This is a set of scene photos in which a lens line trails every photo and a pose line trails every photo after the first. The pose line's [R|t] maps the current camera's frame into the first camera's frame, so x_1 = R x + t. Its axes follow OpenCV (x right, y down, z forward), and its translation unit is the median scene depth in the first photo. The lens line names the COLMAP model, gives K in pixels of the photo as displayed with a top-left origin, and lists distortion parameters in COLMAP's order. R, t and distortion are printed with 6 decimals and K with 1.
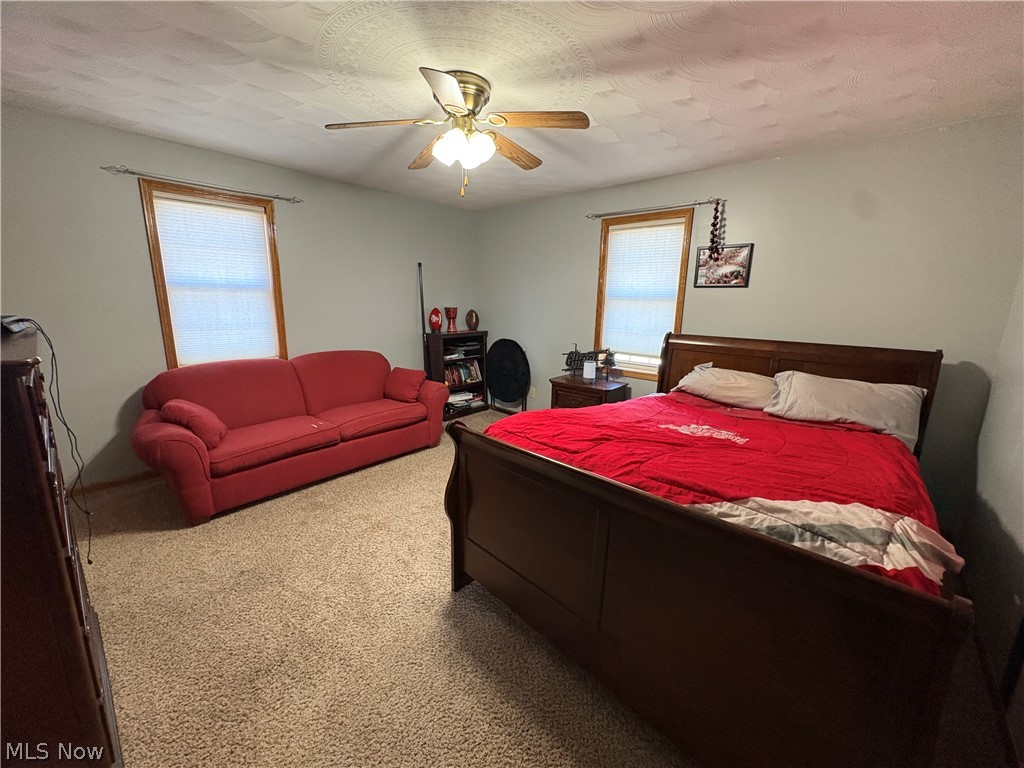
lens RADIAL K [[406.2, 0, 512.0], [0, 406.2, 384.0], [0, 0, 1]] dist [0.000041, -0.000246]
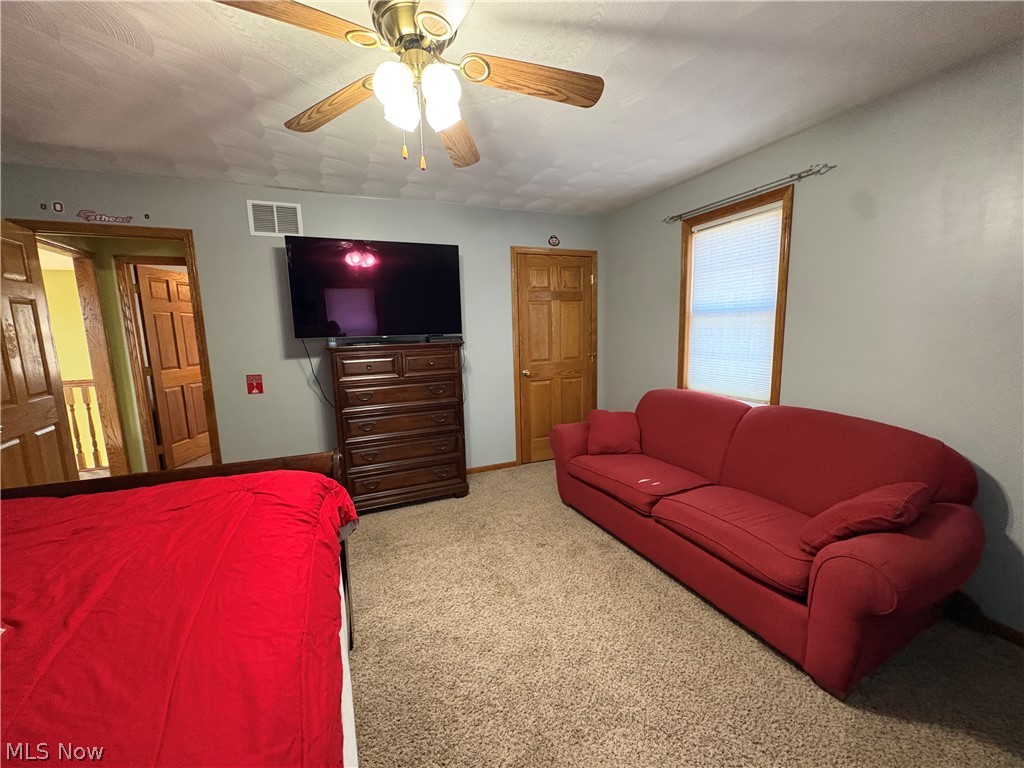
lens RADIAL K [[406.2, 0, 512.0], [0, 406.2, 384.0], [0, 0, 1]] dist [0.000041, -0.000246]
pose [[-0.418761, 0.114196, -0.900888, 0.309227], [-0.174986, 0.963322, 0.203449, -0.189464], [0.891077, 0.242839, -0.383419, 0.986522]]
